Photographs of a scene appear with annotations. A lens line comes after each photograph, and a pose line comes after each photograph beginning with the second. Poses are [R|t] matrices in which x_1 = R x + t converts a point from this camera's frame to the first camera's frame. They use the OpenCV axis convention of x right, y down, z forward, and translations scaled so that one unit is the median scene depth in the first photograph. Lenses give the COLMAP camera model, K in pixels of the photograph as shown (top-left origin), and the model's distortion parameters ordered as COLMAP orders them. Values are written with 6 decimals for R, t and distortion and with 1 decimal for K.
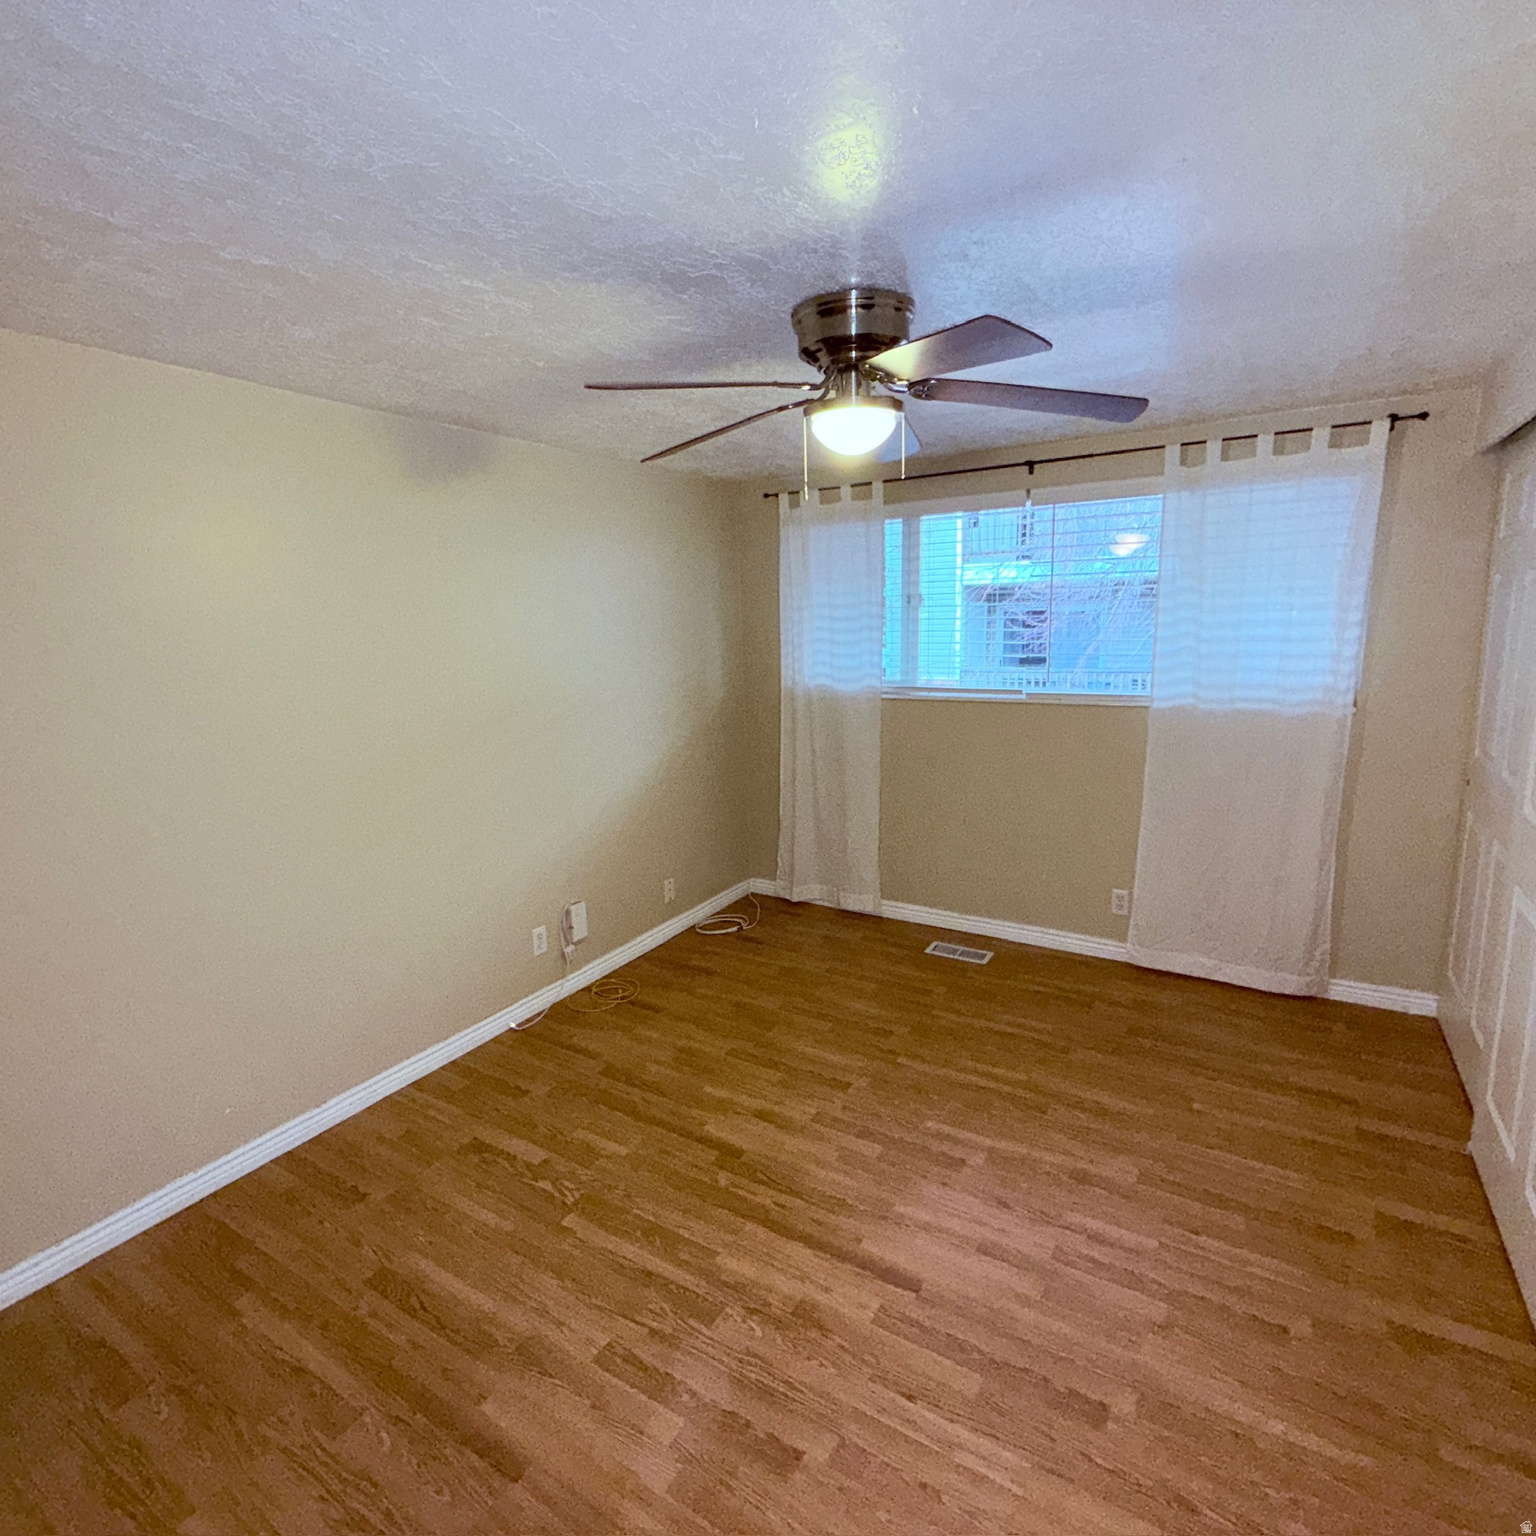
lens RADIAL K [[815.0, 0, 762.9], [0, 815.0, 763.3], [0, 0, 1]] dist [0.000322, 0.000283]
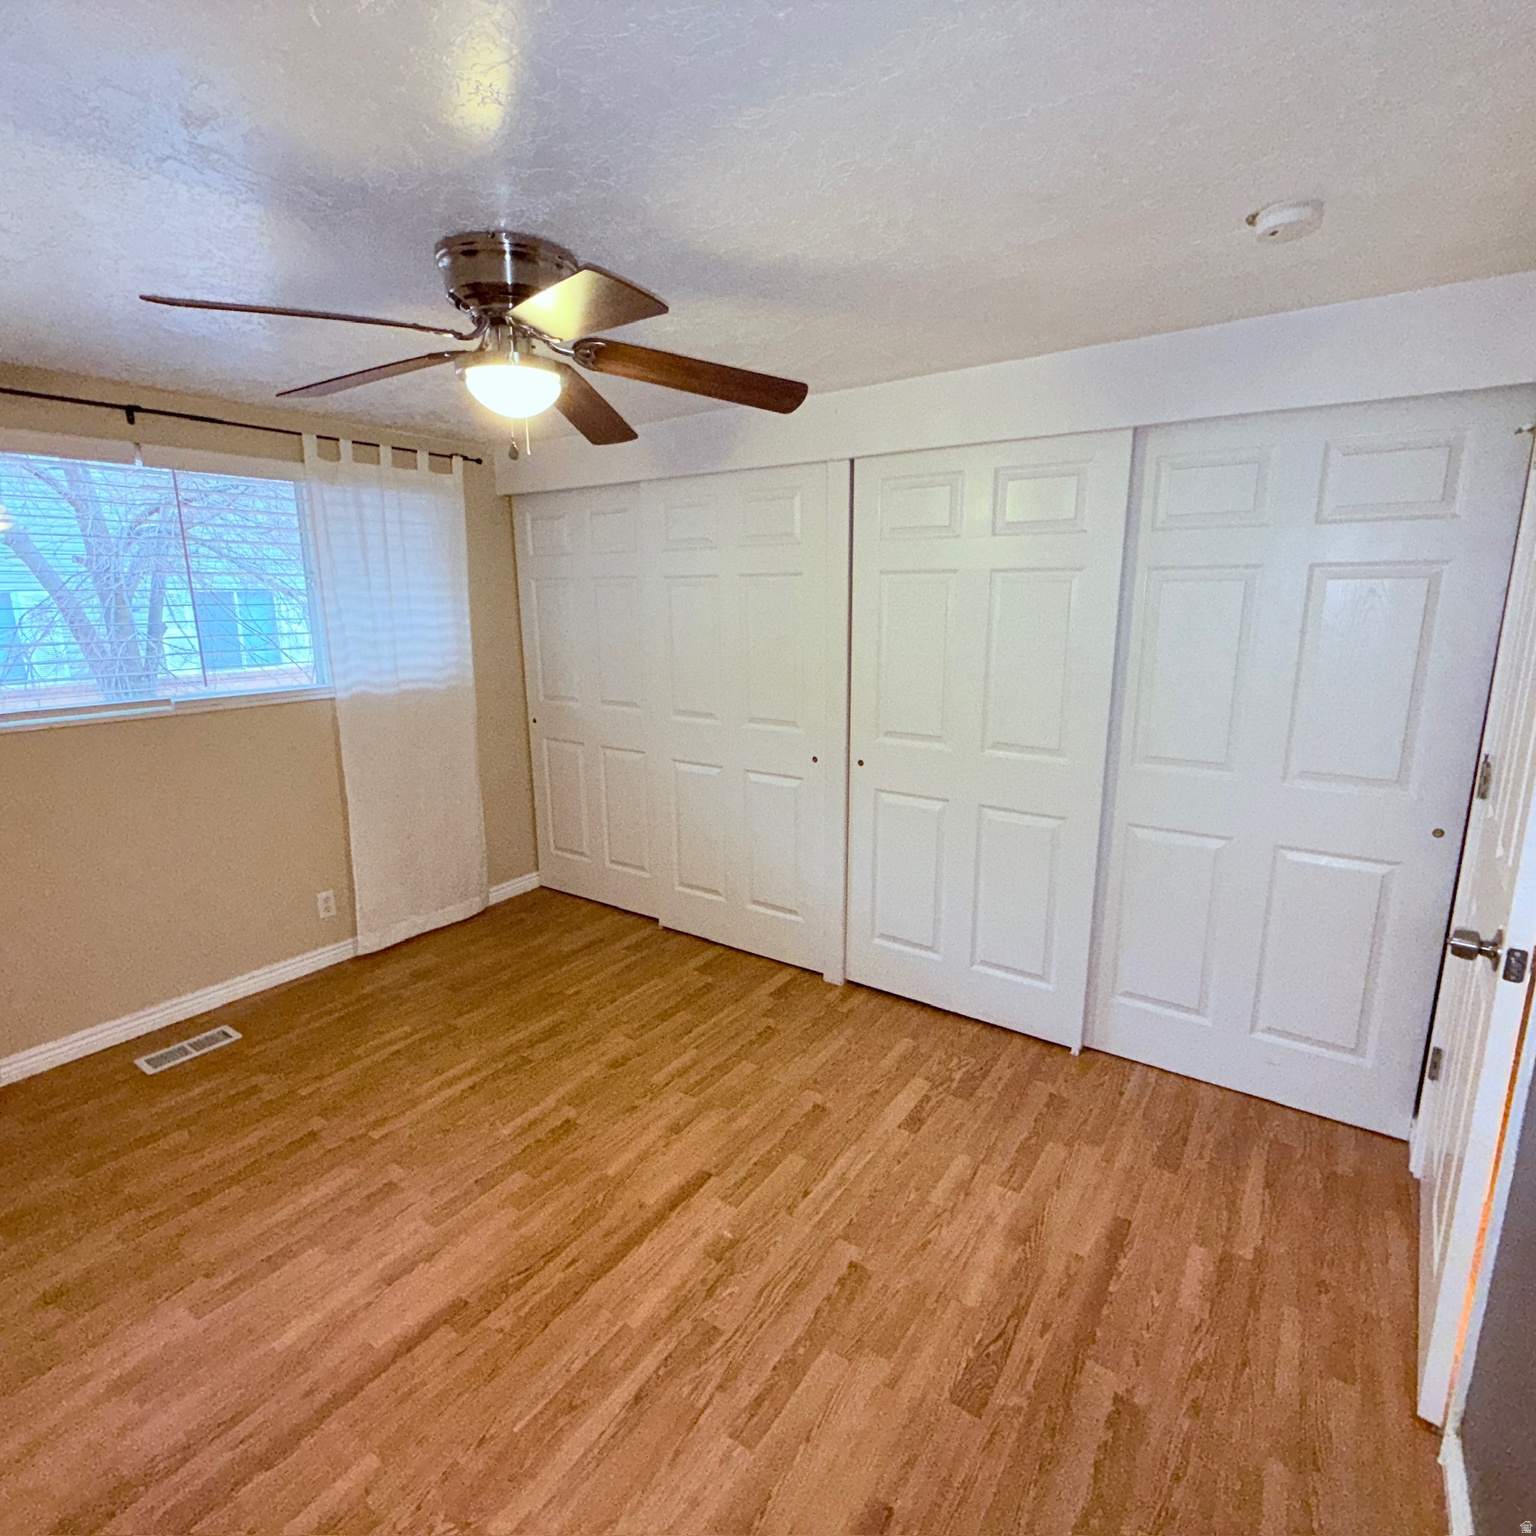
lens RADIAL K [[815.0, 0, 762.9], [0, 815.0, 763.3], [0, 0, 1]] dist [0.000322, 0.000283]
pose [[0.051294, -0.177812, 0.982727, -0.624071], [0.183547, 0.968938, 0.165737, -0.077204], [-0.981672, 0.171875, 0.082338, 0.531799]]
